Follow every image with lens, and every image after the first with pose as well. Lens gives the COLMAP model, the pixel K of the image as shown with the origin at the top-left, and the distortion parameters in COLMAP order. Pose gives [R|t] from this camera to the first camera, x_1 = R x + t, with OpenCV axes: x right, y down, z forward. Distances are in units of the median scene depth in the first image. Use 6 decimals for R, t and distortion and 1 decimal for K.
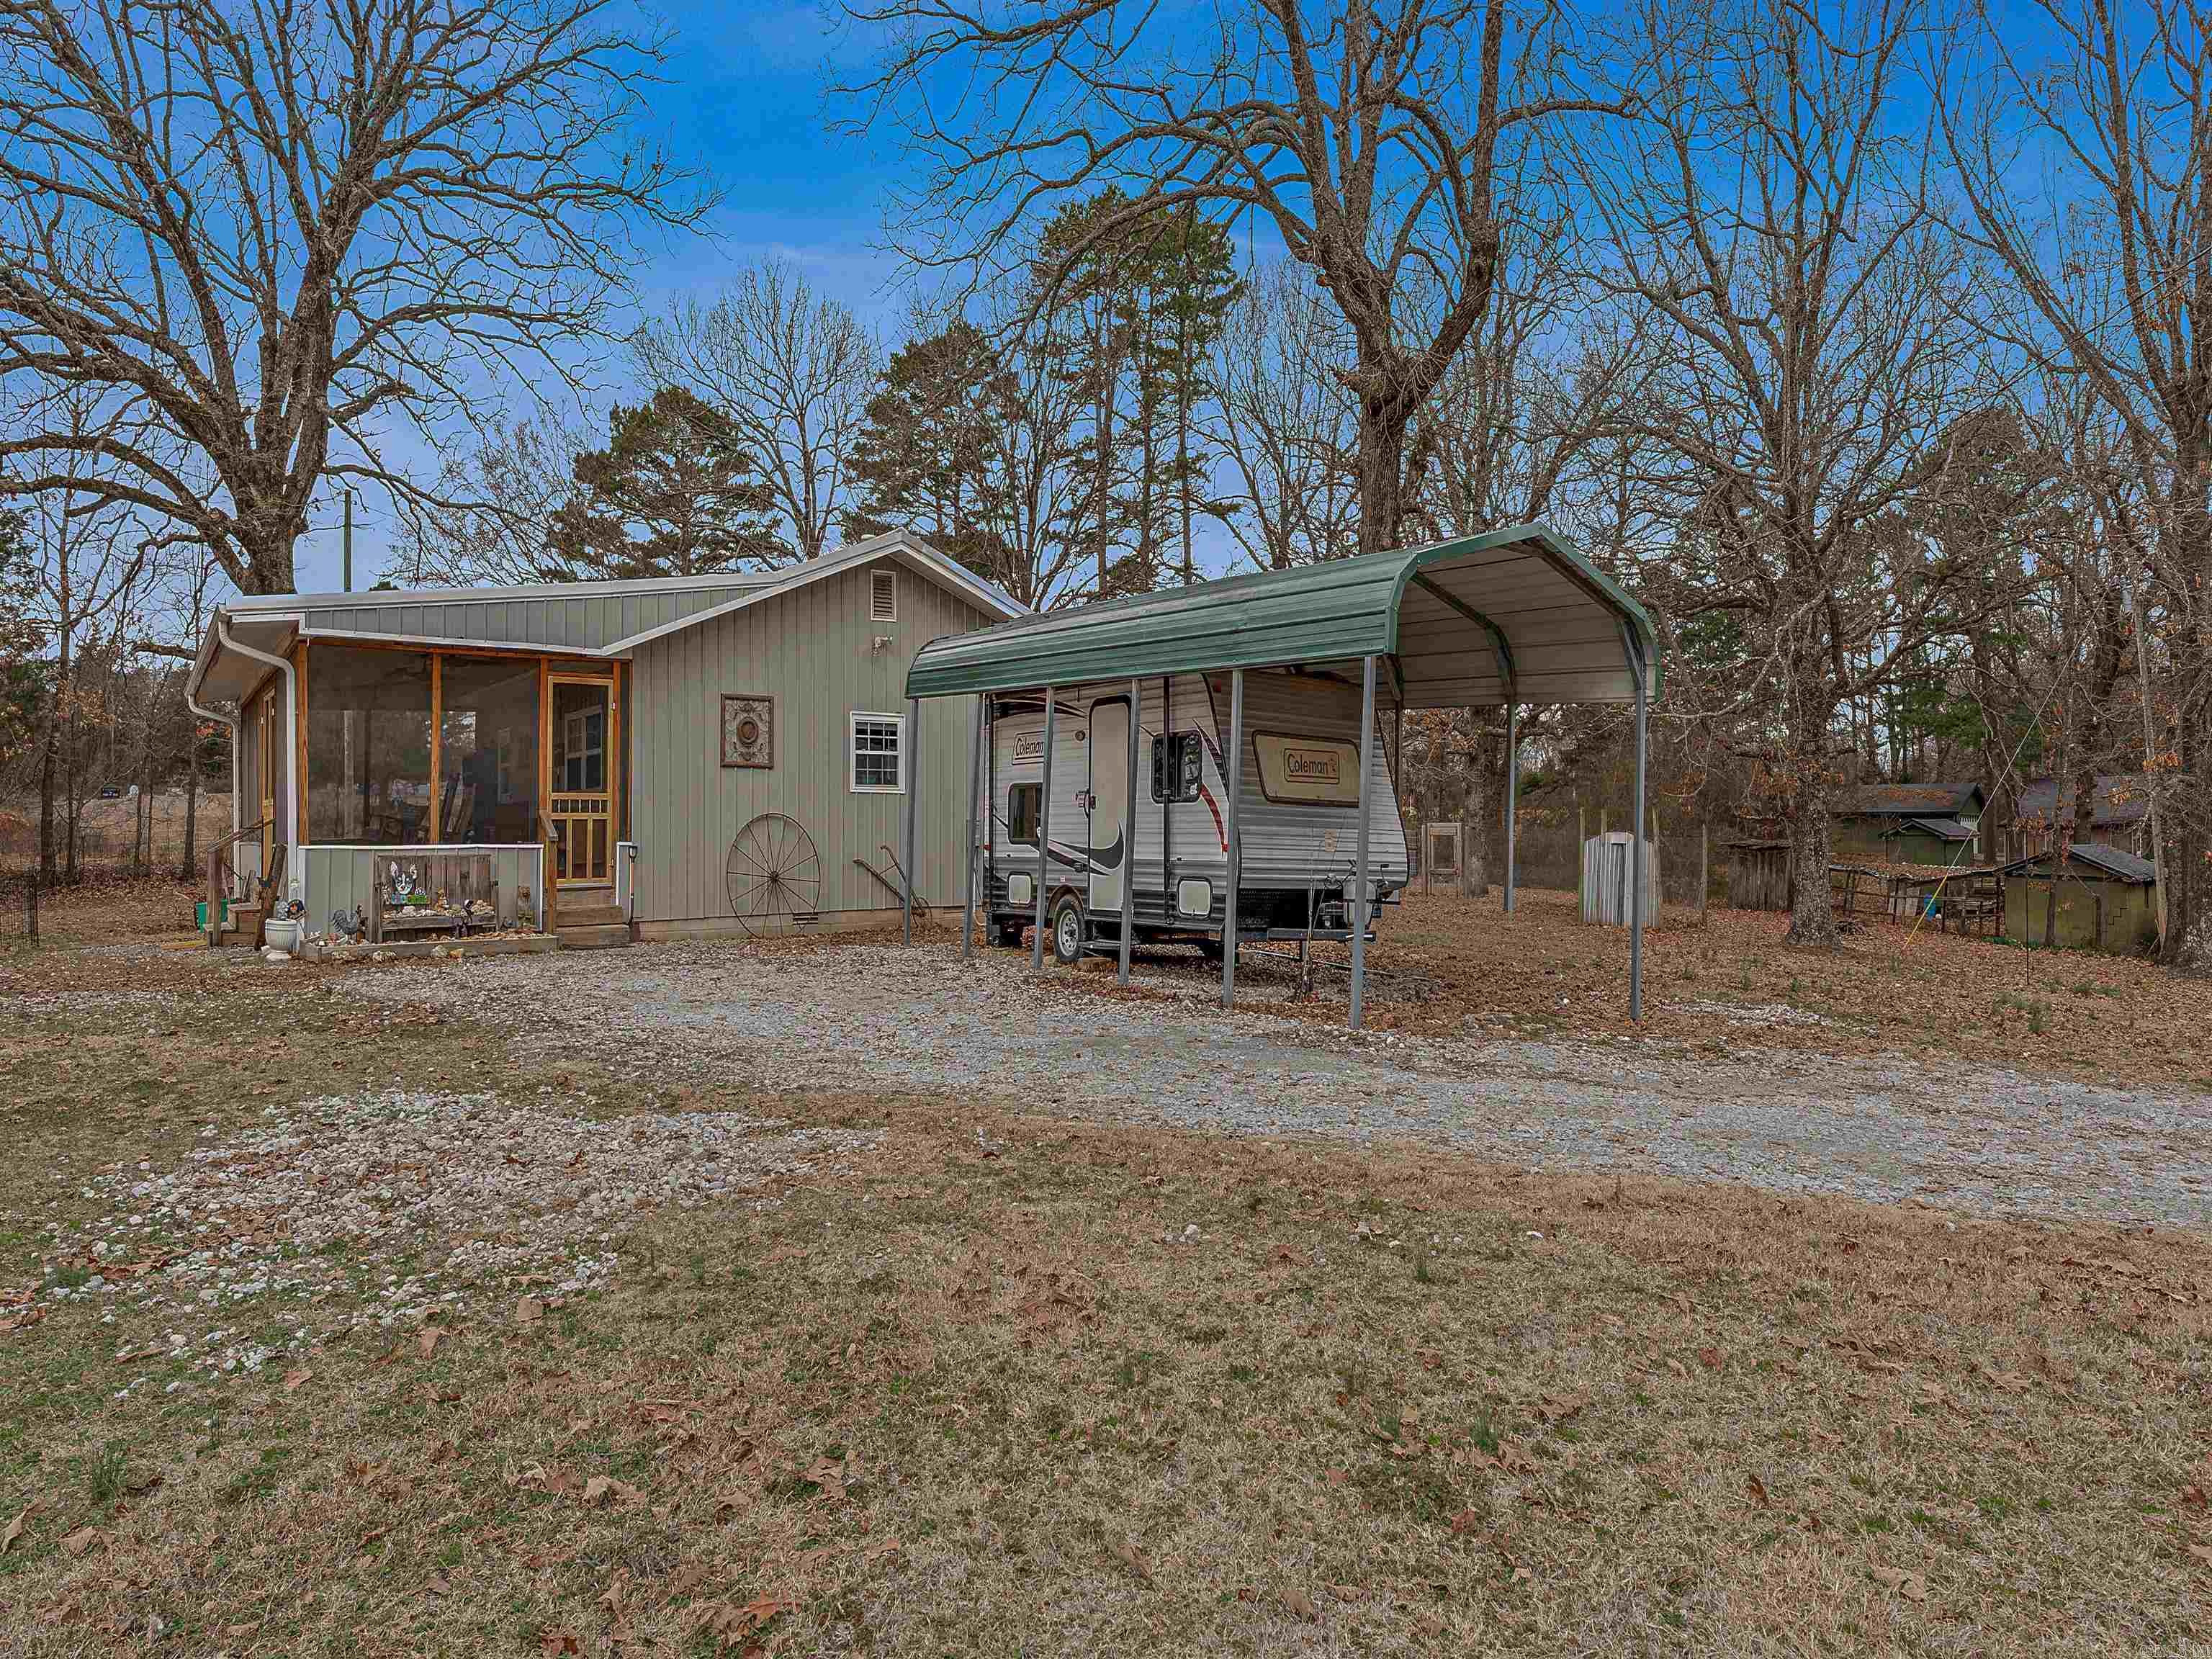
lens RADIAL K [[1348.9, 0, 1108.9], [0, 1348.9, 819.2], [0, 0, 1]] dist [-0.000324, 0.000229]
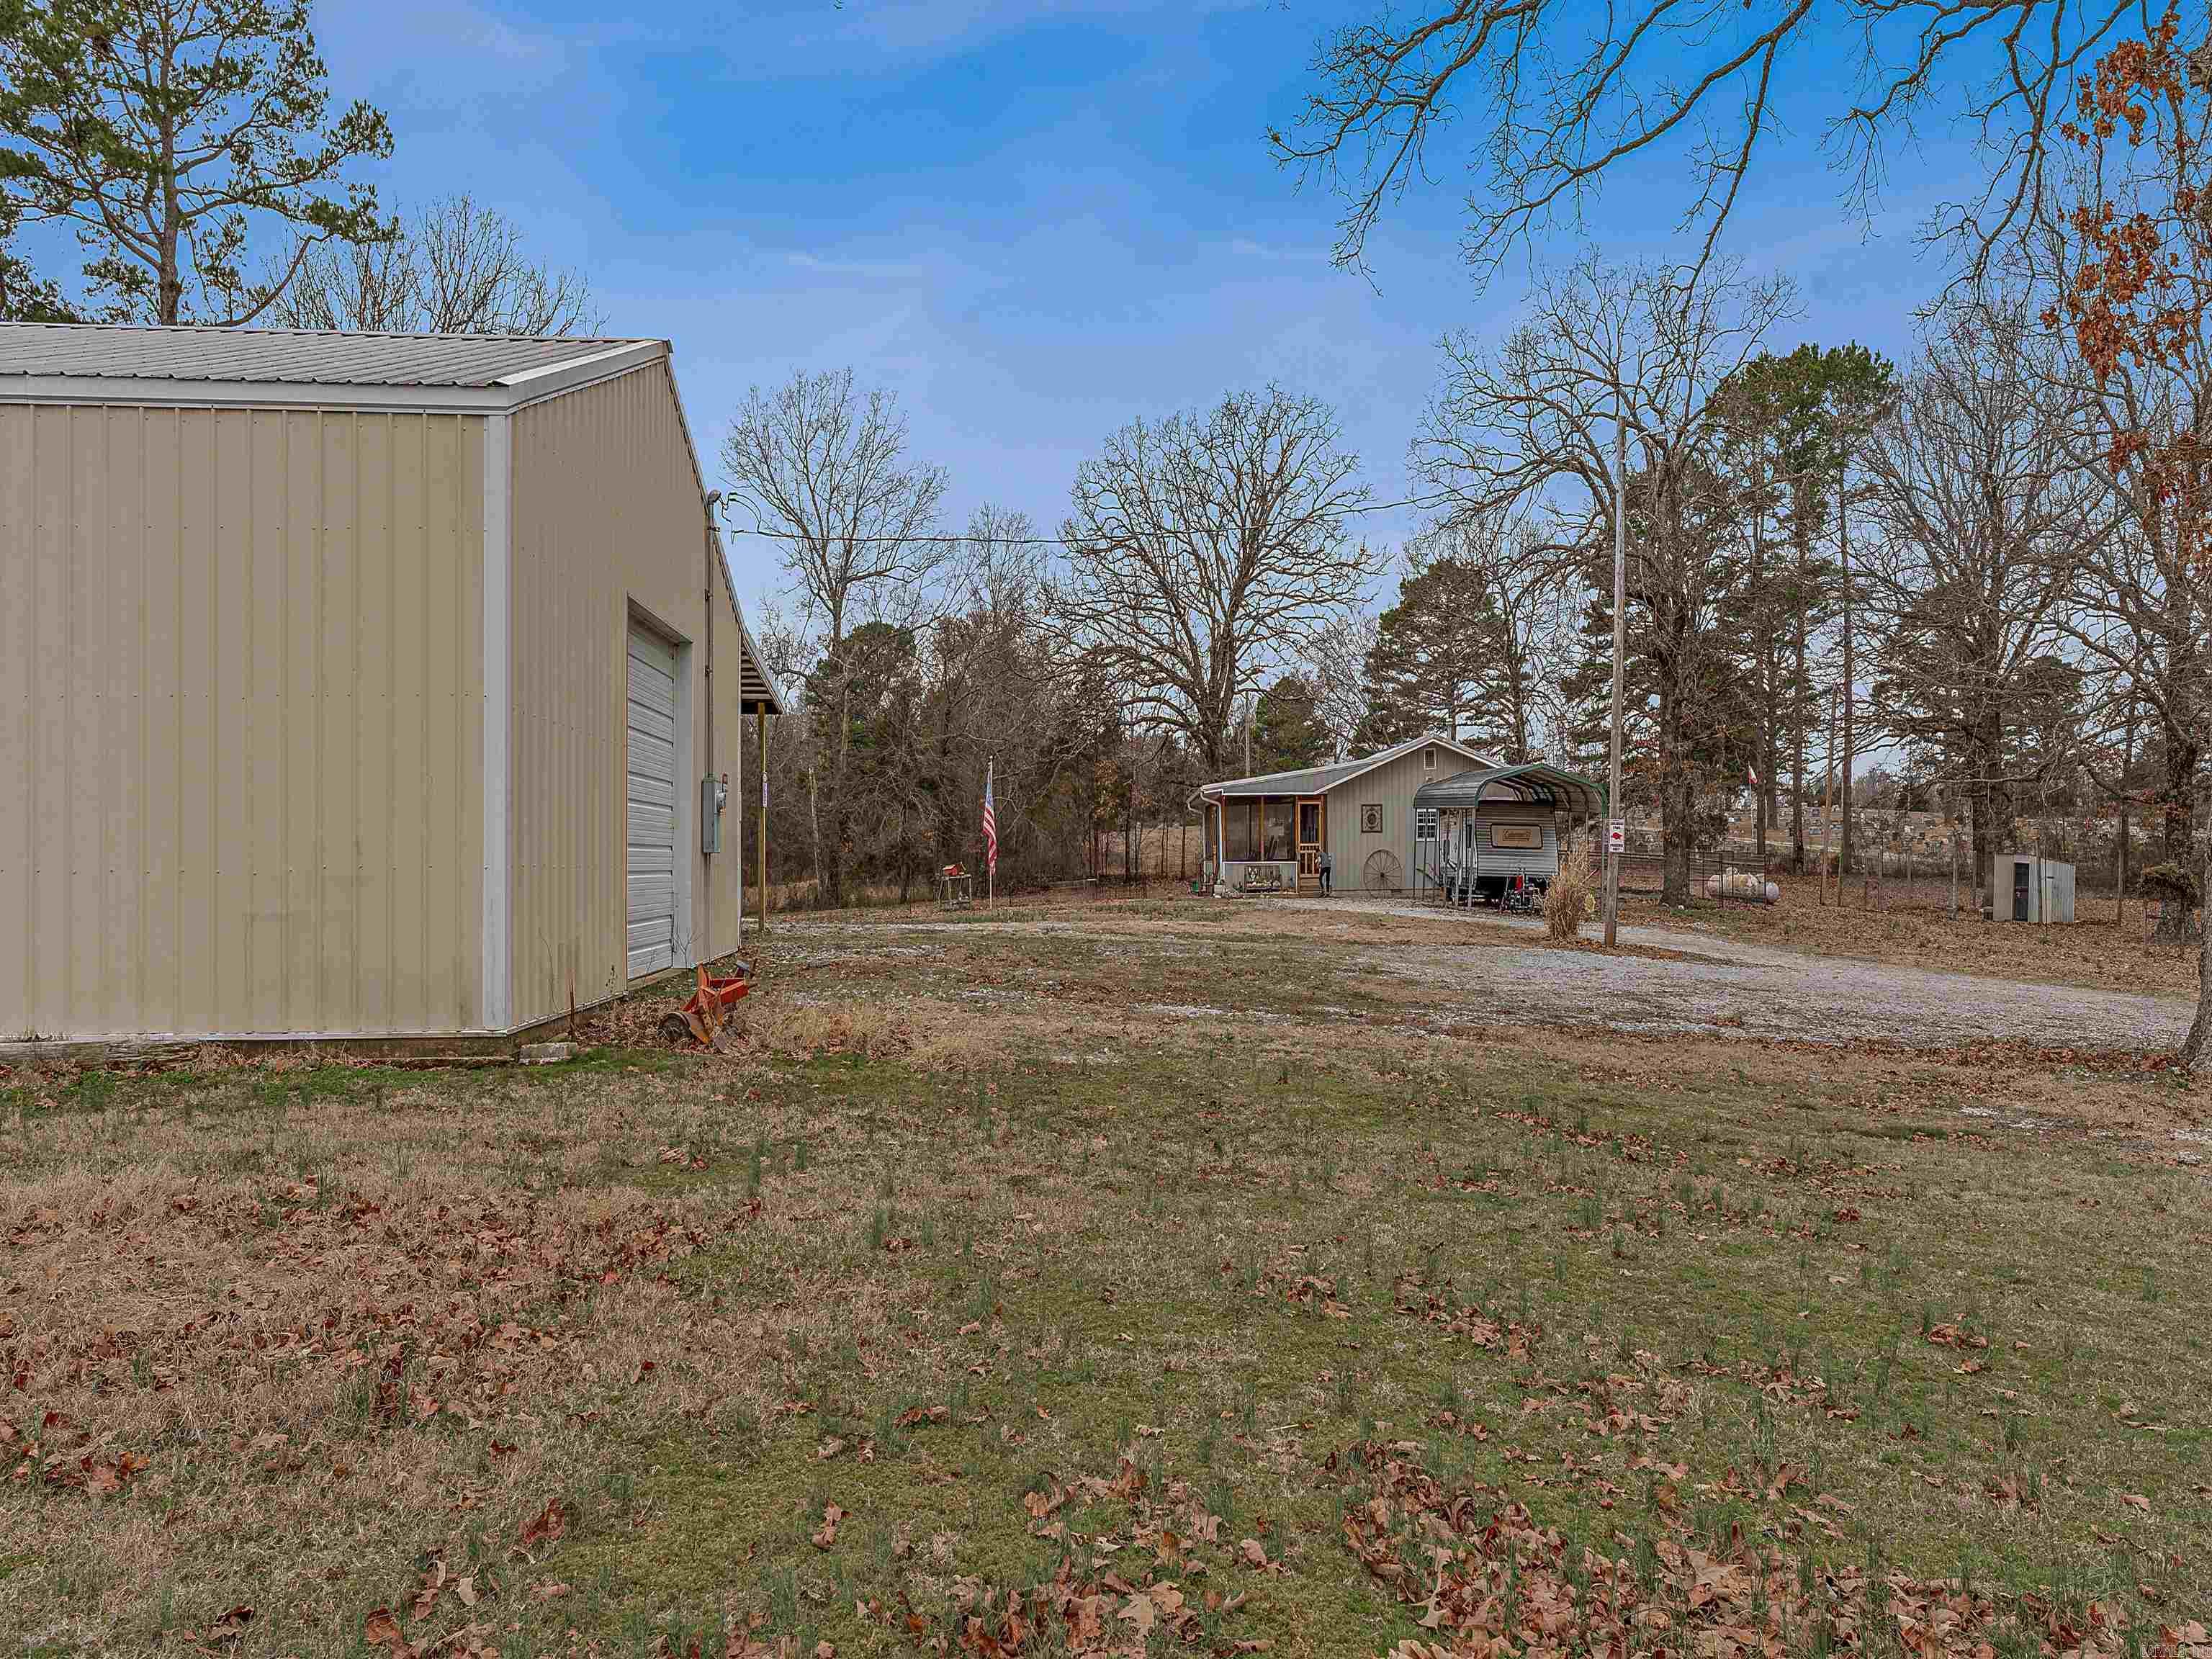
lens RADIAL K [[1352.2, 0, 1106.0], [0, 1352.2, 829.5], [0, 0, 1]] dist [-0.000520, -0.000187]
pose [[0.802853, -0.014585, -0.595998, 0.620191], [0.009324, 0.999886, -0.011909, -0.012433], [0.596104, 0.004004, 0.802898, -0.990423]]
